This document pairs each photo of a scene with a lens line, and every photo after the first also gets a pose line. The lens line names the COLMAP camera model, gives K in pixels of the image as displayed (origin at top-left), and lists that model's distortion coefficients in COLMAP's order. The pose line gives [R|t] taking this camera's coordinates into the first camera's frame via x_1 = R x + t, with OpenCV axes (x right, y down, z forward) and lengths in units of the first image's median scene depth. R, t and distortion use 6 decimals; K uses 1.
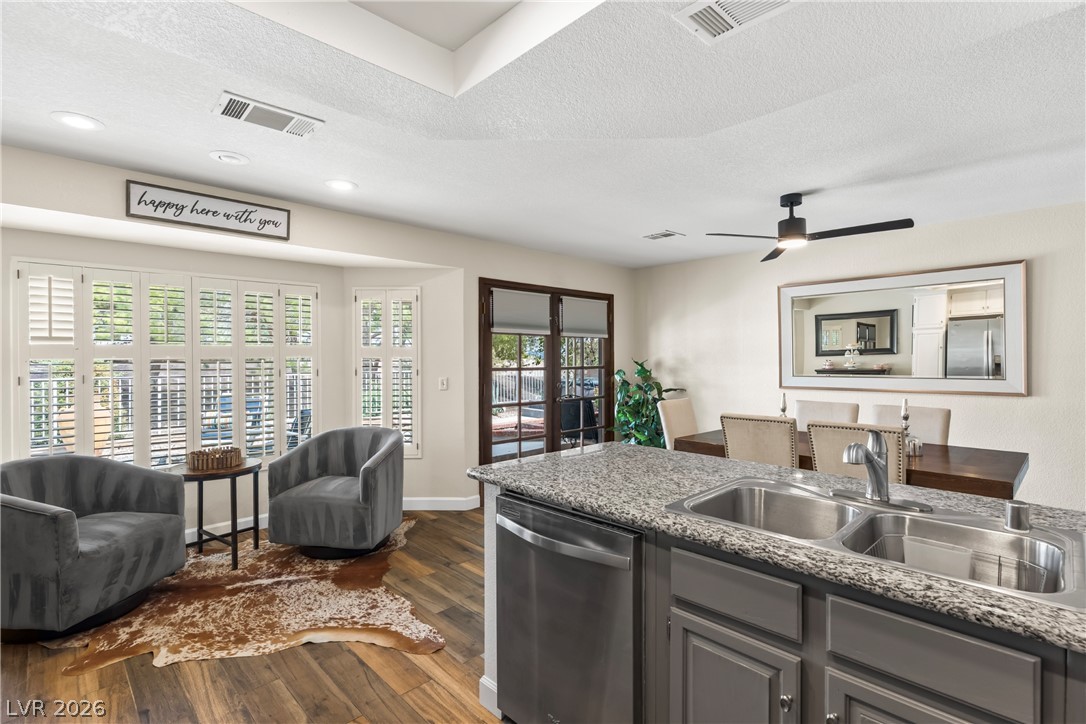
lens RADIAL K [[514.3, 0, 548.2], [0, 514.3, 362.5], [0, 0, 1]] dist [0.002451, 0.000942]
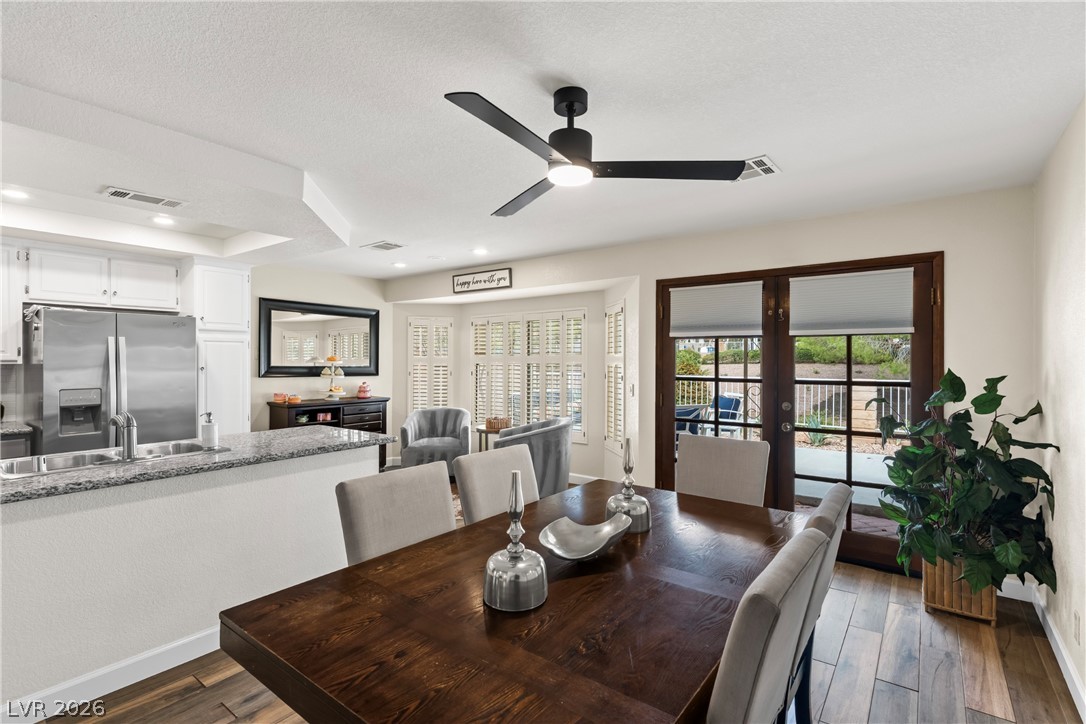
lens RADIAL K [[514.3, 0, 545.2], [0, 514.3, 362.2], [0, 0, 1]] dist [0.002451, 0.000942]
pose [[0.148463, 0.007684, -0.988888, 1.007174], [-0.012613, 0.999903, 0.005876, -0.023446], [0.988838, 0.011601, 0.148546, 0.855999]]
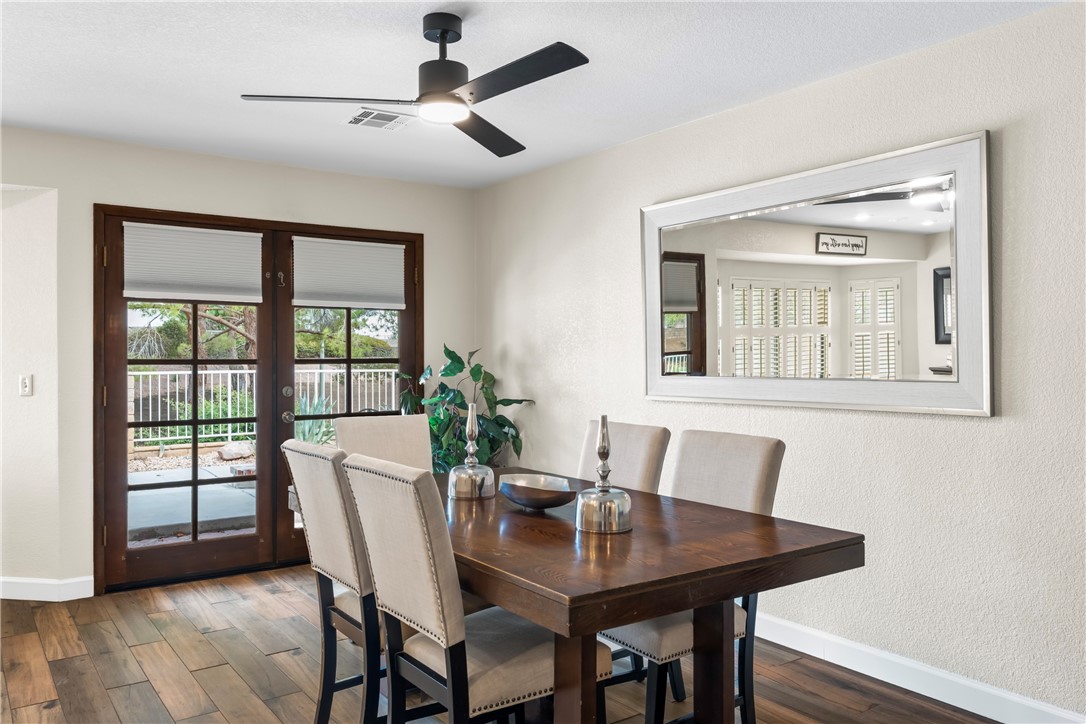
lens RADIAL K [[814.6, 0, 550.7], [0, 814.6, 359.4], [0, 0, 1]] dist [-0.011222, 0.013654]
pose [[0.989575, 0.002504, -0.143994, 0.670309], [-0.003409, 0.999976, -0.006043, 0.020171], [0.143975, 0.006471, 0.989560, 0.206800]]
